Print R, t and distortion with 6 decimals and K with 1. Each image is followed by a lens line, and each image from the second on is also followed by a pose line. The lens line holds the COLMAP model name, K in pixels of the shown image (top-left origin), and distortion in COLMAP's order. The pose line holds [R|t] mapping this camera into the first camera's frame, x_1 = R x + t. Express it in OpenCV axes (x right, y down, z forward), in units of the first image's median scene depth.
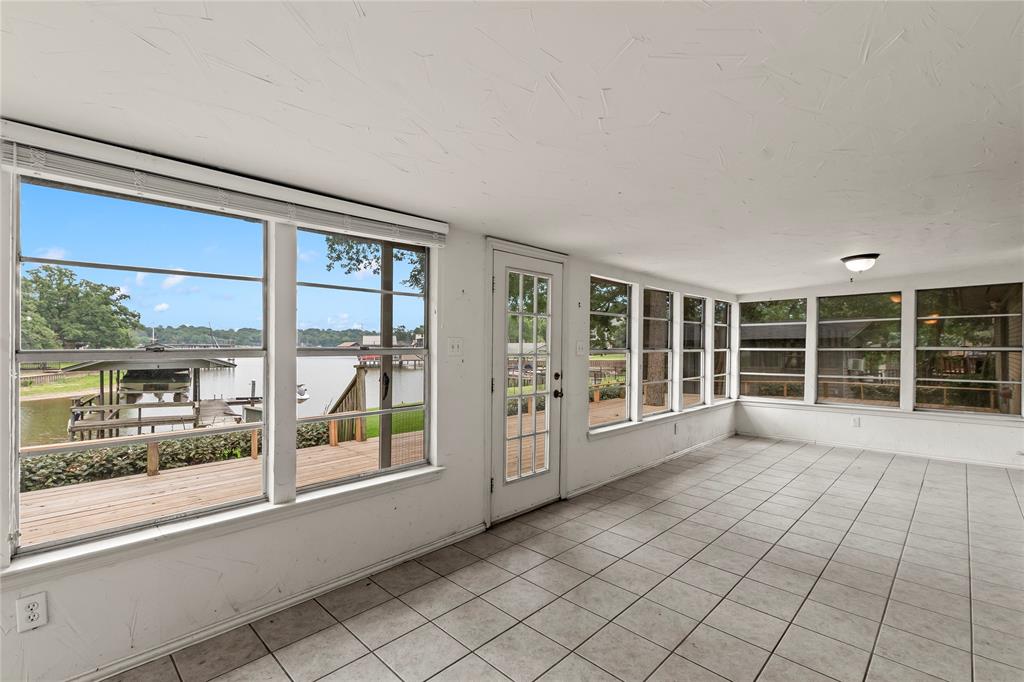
lens RADIAL K [[451.7, 0, 509.2], [0, 451.7, 345.4], [0, 0, 1]] dist [0.005060, 0.000265]
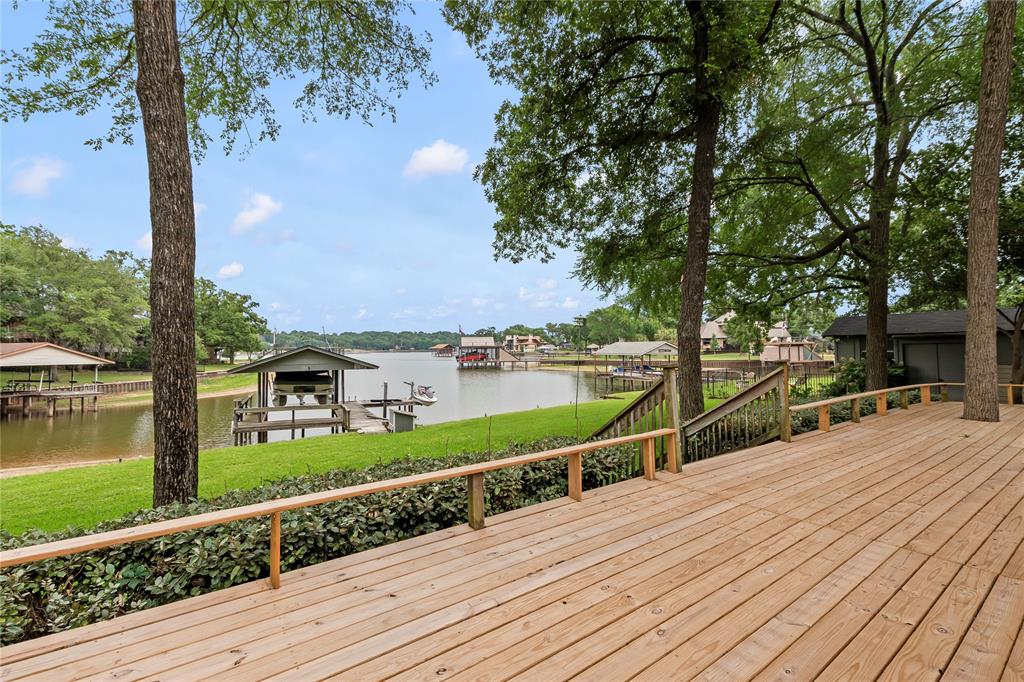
lens RADIAL K [[451.7, 0, 509.2], [0, 451.7, 345.4], [0, 0, 1]] dist [0.005060, 0.000265]
pose [[0.985667, -0.012460, -0.168240, -0.139332], [0.012106, 0.999922, -0.003130, 0.003150], [0.168266, 0.001048, 0.985741, 0.076014]]
